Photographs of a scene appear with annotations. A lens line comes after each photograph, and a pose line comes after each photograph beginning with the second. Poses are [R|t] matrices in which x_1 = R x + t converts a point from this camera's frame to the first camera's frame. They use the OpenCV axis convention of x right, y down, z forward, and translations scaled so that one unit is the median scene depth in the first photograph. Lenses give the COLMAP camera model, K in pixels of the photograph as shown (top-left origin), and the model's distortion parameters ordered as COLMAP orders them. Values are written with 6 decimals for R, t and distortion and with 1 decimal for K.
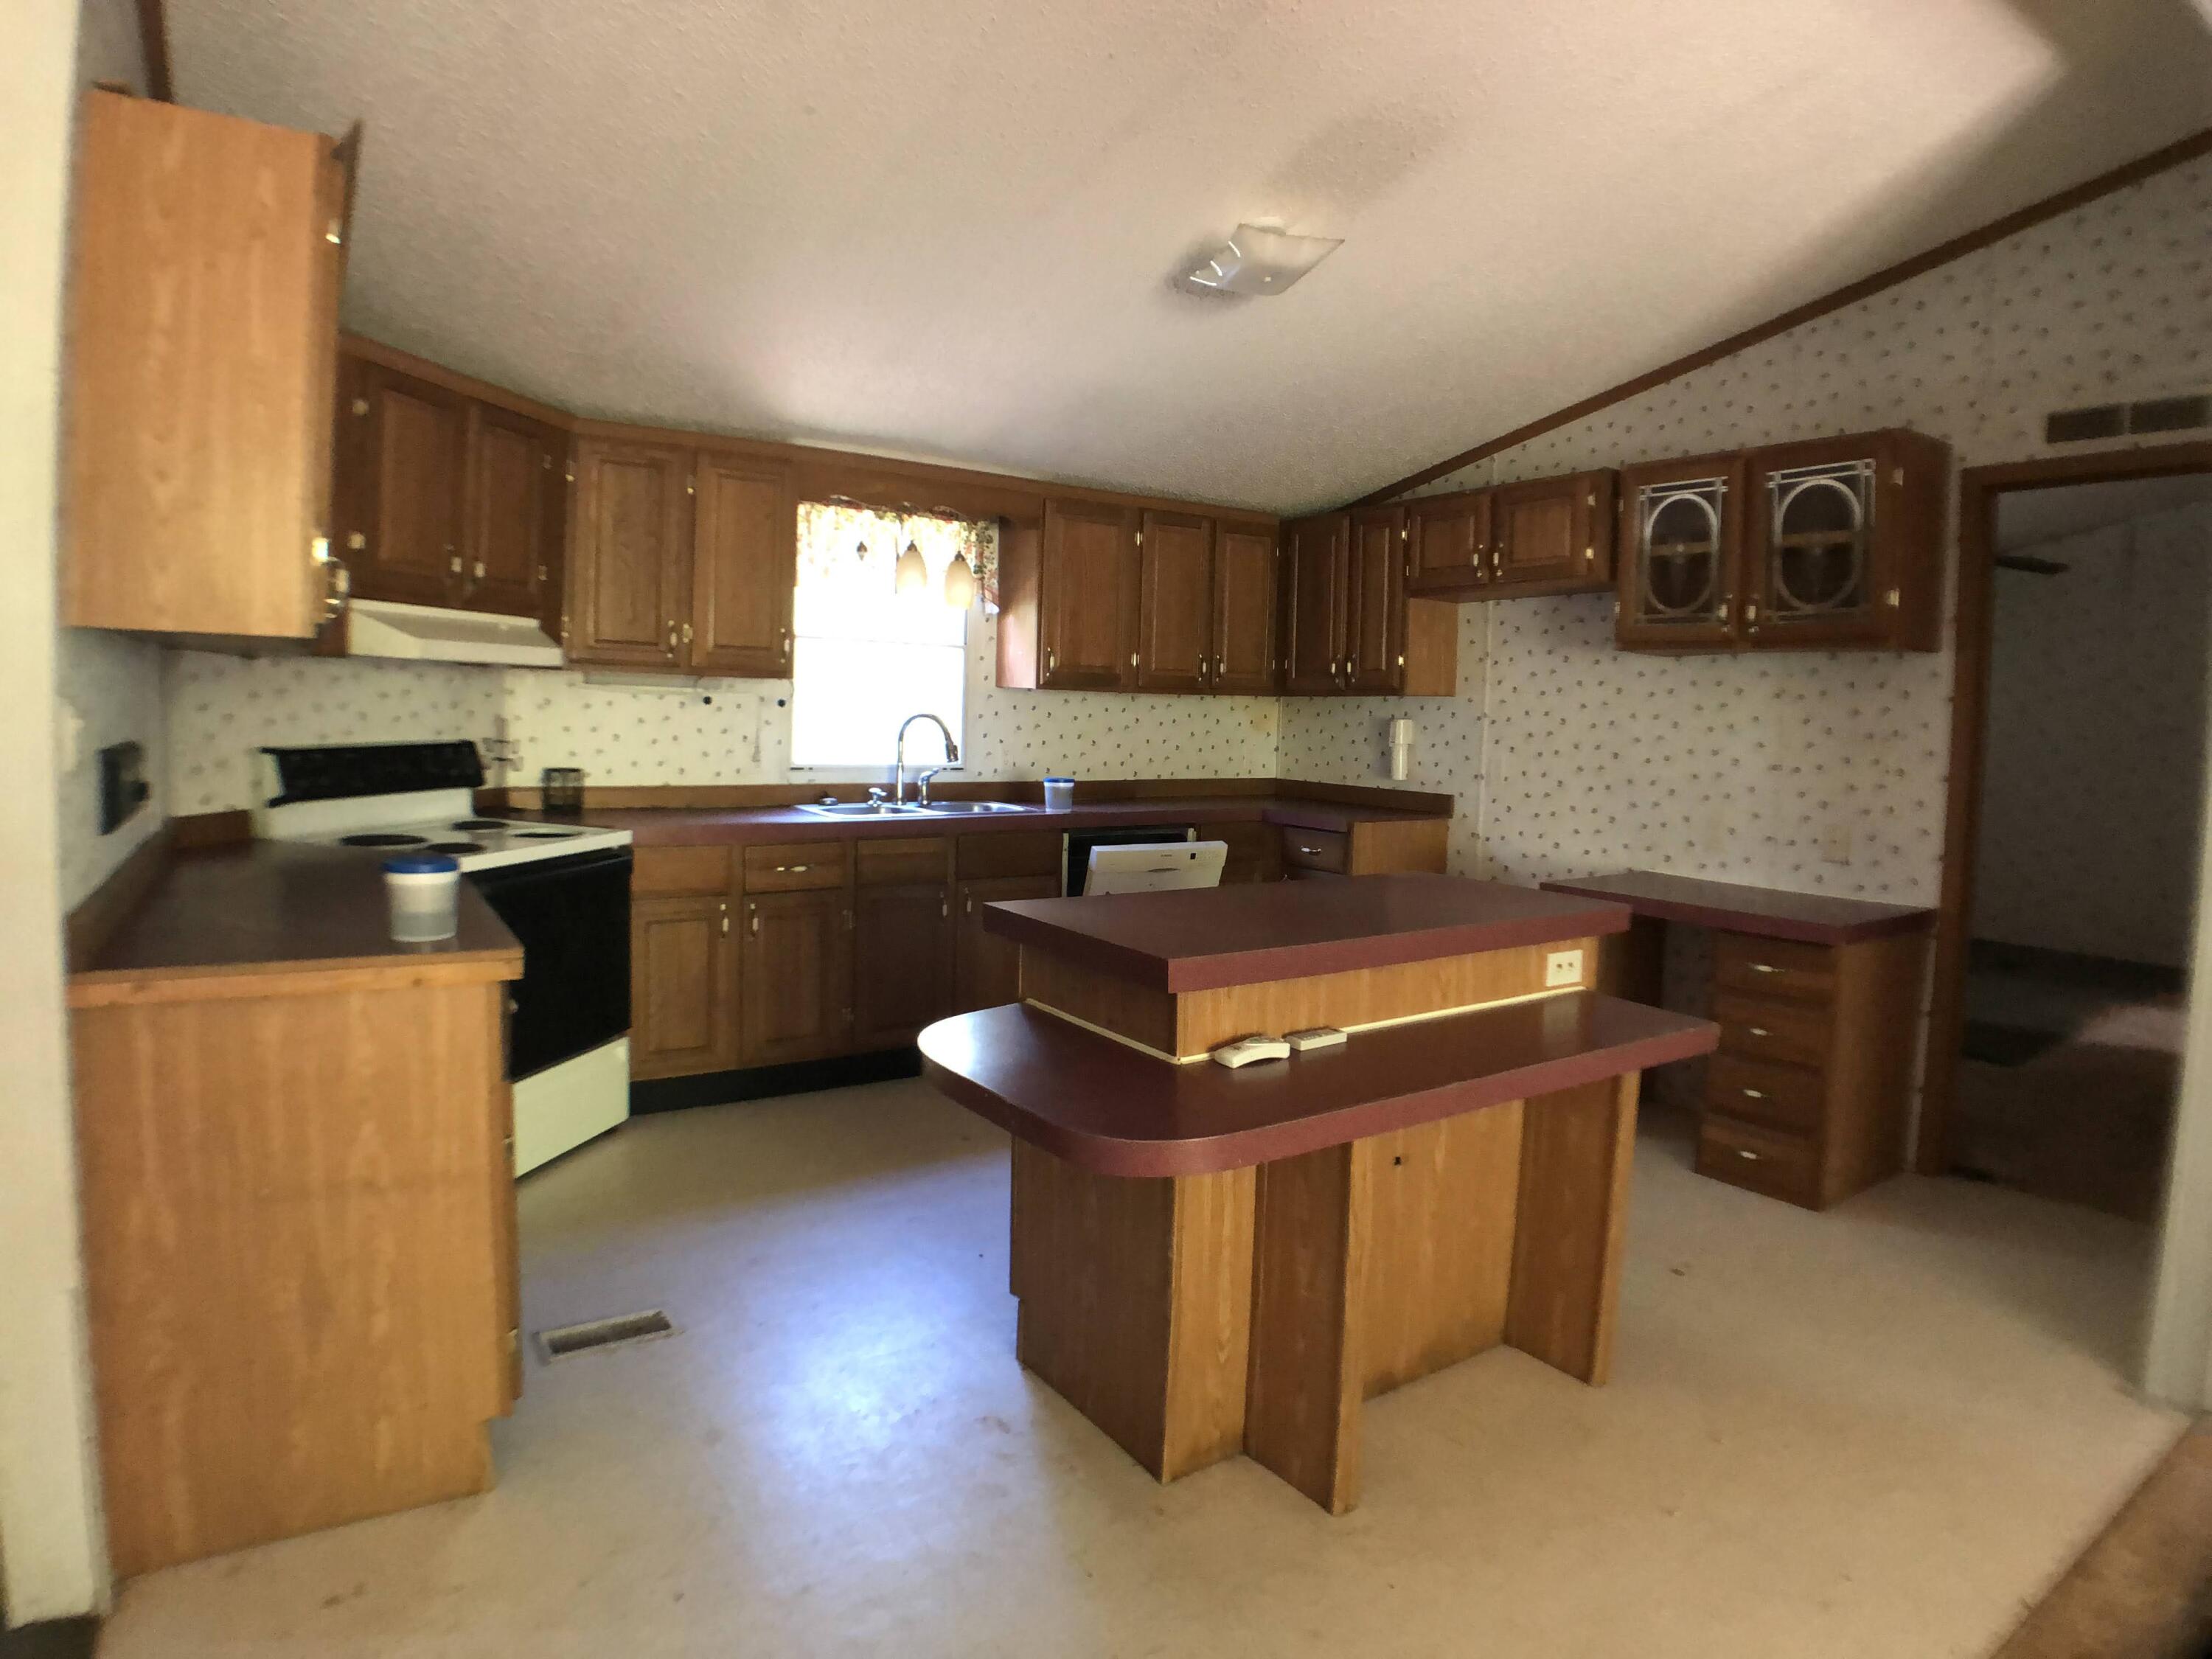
lens RADIAL K [[1285.1, 0, 1107.8], [0, 1285.1, 817.9], [0, 0, 1]] dist [-0.108065, 0.023122]
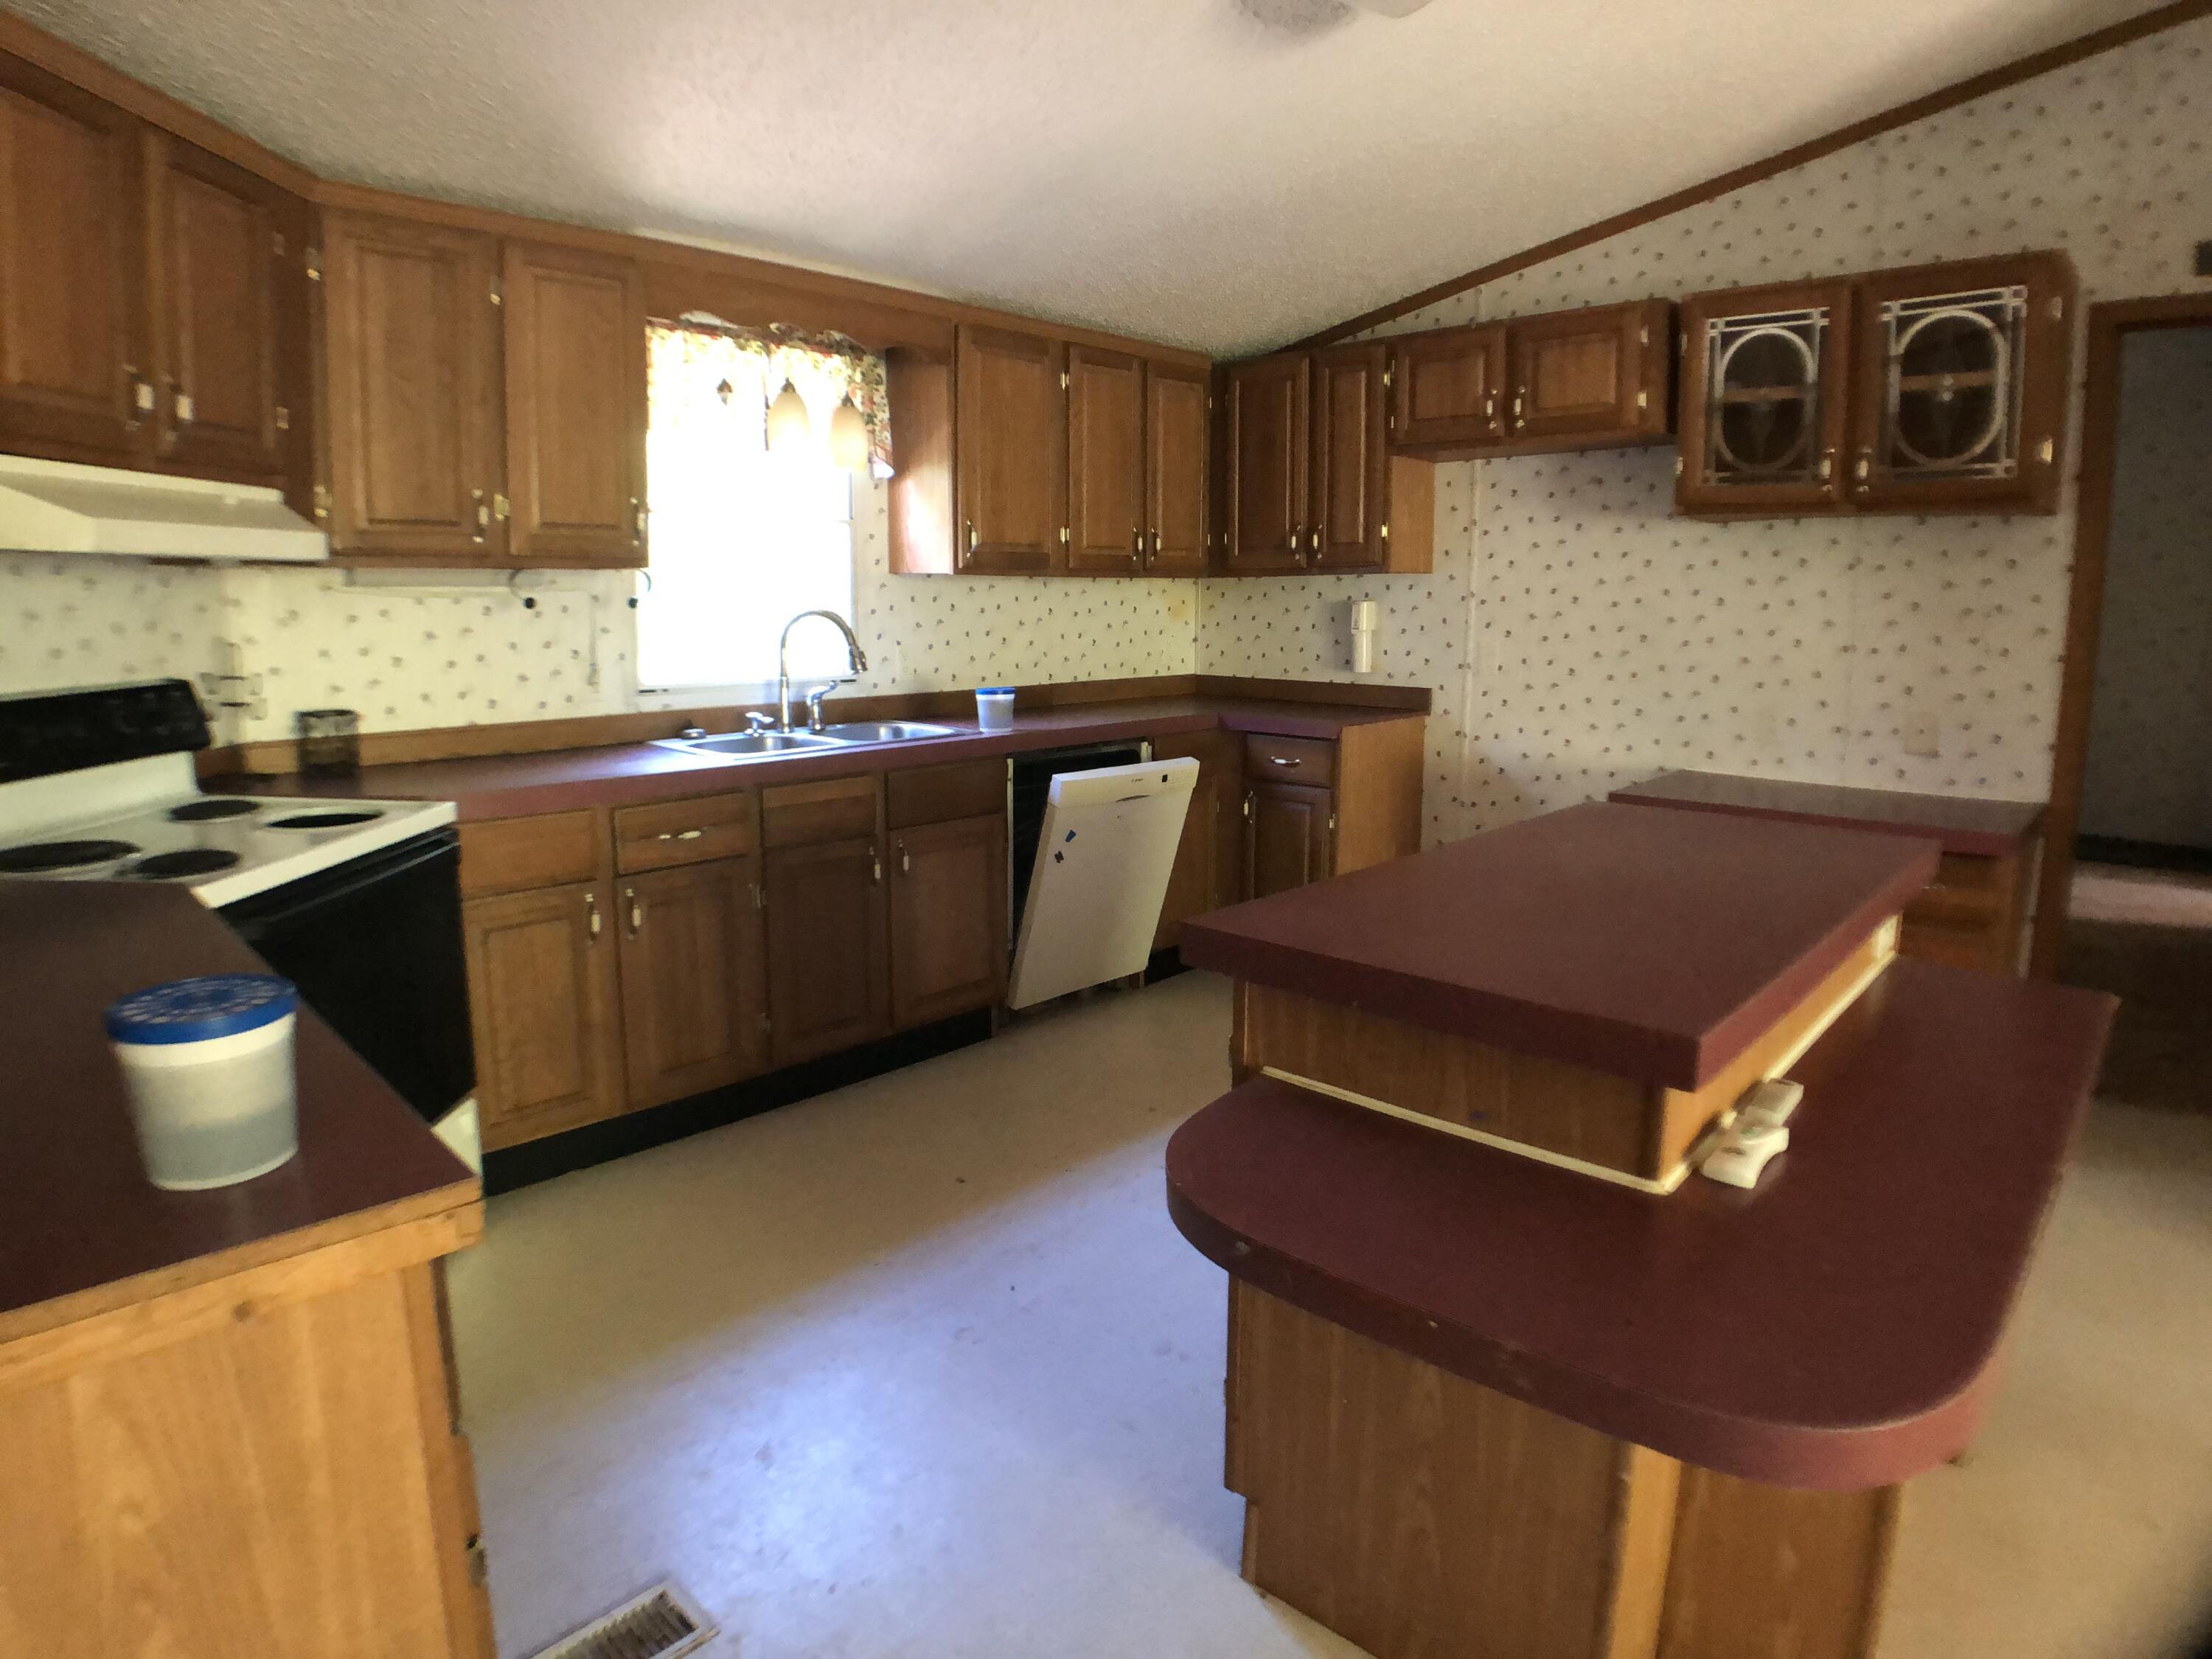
lens RADIAL K [[1285.1, 0, 1115.4], [0, 1285.1, 806.4], [0, 0, 1]] dist [-0.108065, 0.023122]
pose [[0.974869, -0.060829, 0.214313, -0.158509], [0.043359, 0.995412, 0.085298, -0.026080], [-0.218518, -0.073862, 0.973034, 0.249067]]
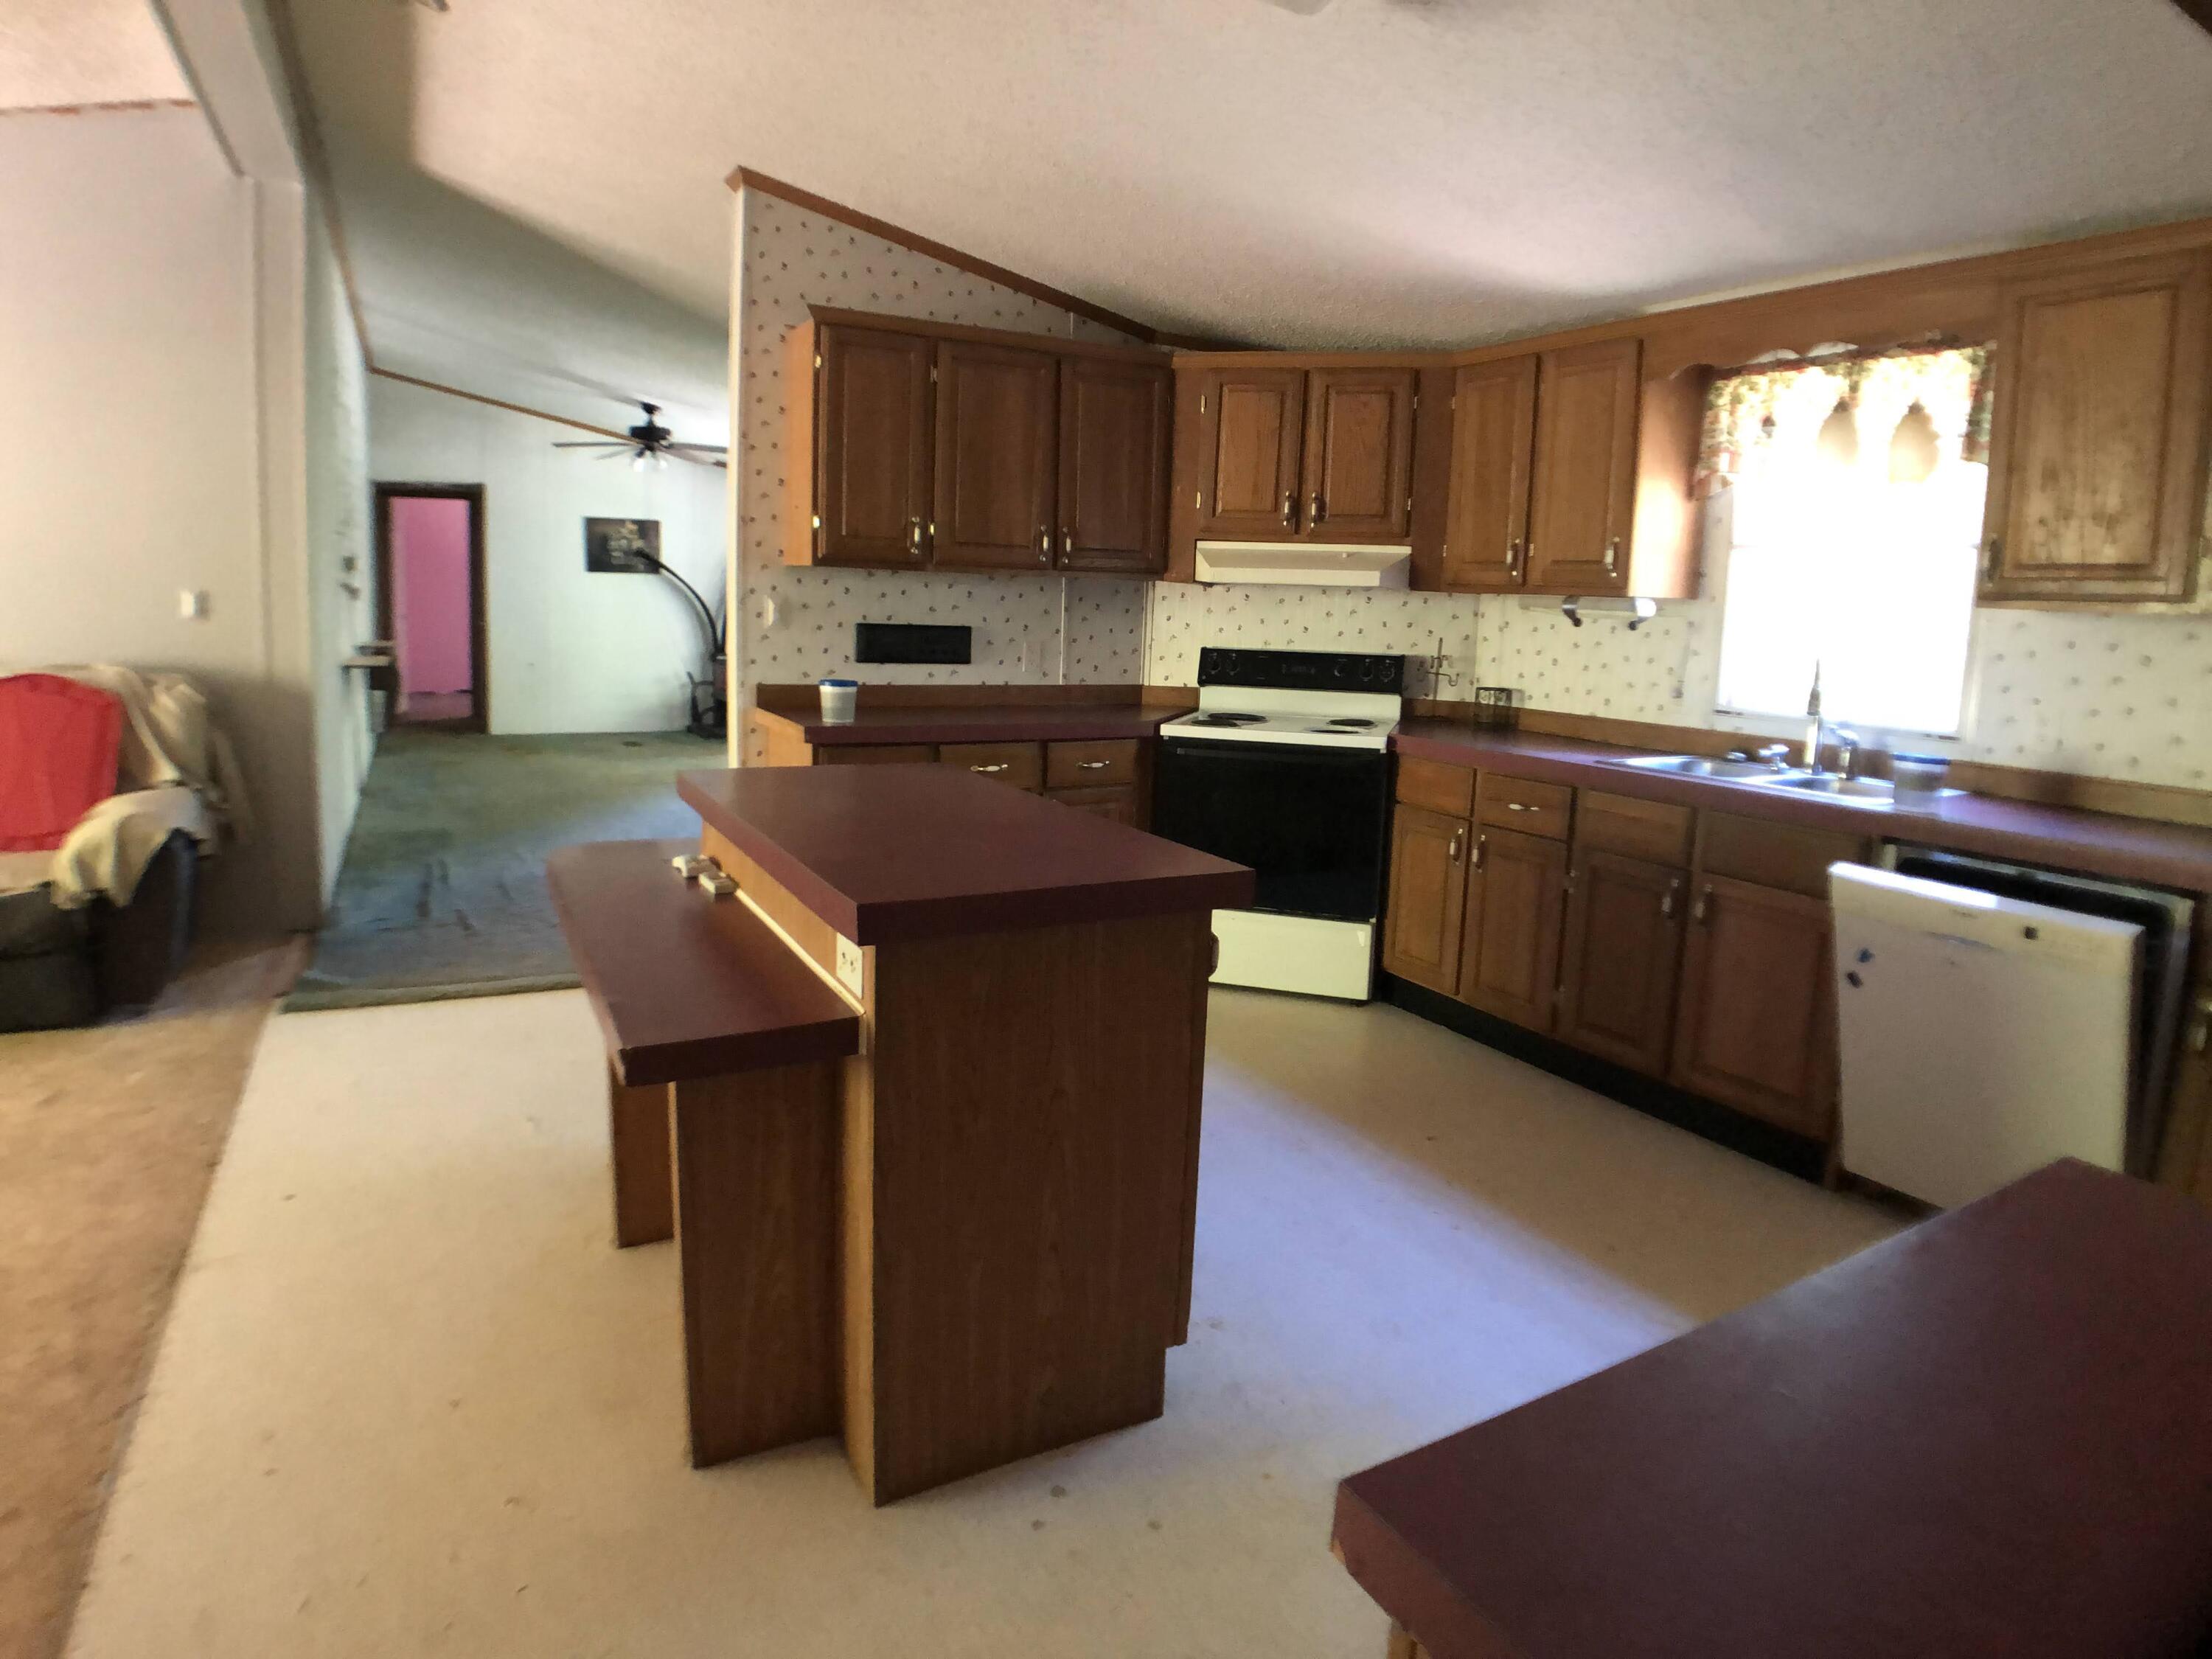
lens RADIAL K [[1285.1, 0, 1145.8], [0, 1285.1, 800.4], [0, 0, 1]] dist [-0.108065, 0.023122]
pose [[-0.098193, 0.112125, -0.988831, 0.654809], [-0.122981, 0.984649, 0.123863, -0.041928], [0.987539, 0.133769, -0.082896, 0.805651]]
